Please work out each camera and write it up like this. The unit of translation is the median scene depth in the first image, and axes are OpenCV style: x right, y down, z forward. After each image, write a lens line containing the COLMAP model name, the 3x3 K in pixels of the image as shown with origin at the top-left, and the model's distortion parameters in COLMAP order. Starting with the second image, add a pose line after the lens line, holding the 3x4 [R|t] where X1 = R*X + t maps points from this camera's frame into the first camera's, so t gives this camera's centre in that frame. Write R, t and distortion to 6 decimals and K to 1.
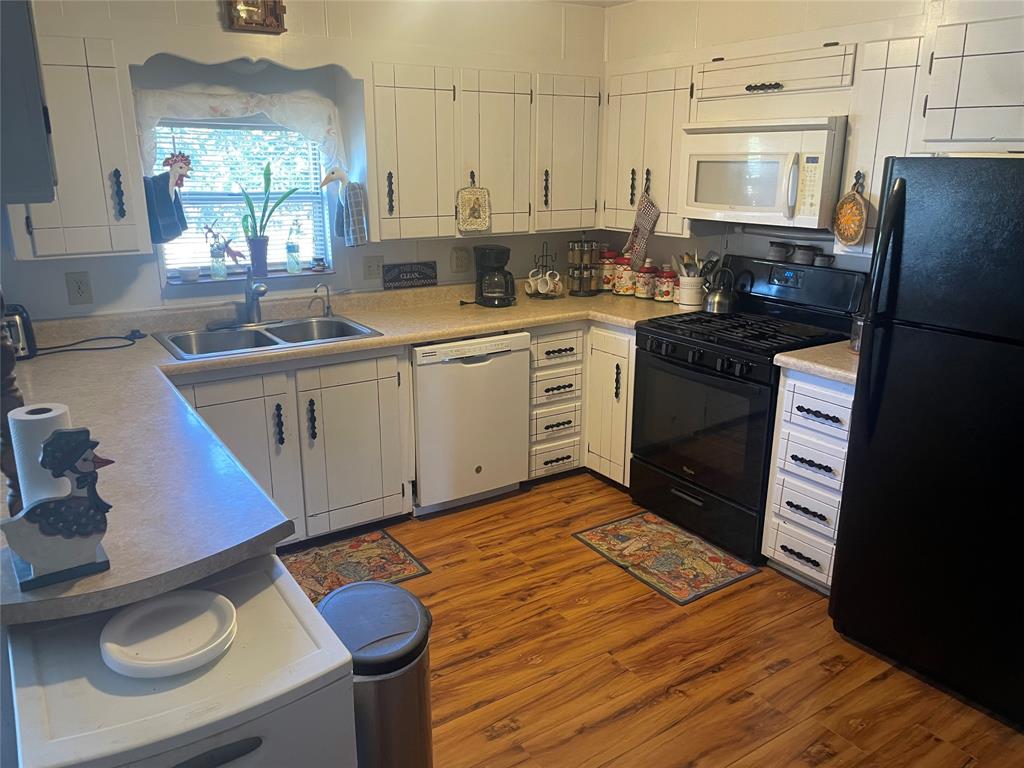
lens RADIAL K [[783.2, 0, 512.1], [0, 783.2, 381.3], [0, 0, 1]] dist [0.049605, -0.054611]
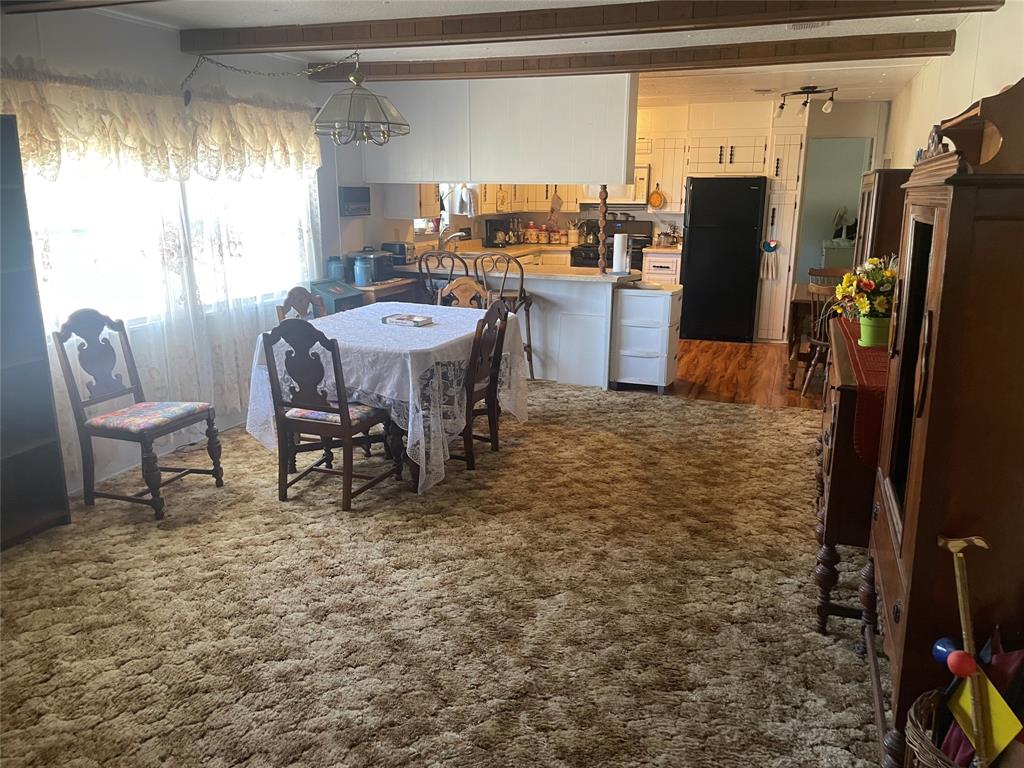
lens RADIAL K [[783.2, 0, 512.7], [0, 783.2, 386.3], [0, 0, 1]] dist [0.049605, -0.054611]
pose [[0.807925, -0.147039, 0.570645, -1.337148], [0.159714, 0.986762, 0.028136, 0.232532], [-0.567228, 0.068408, 0.820715, -0.776192]]
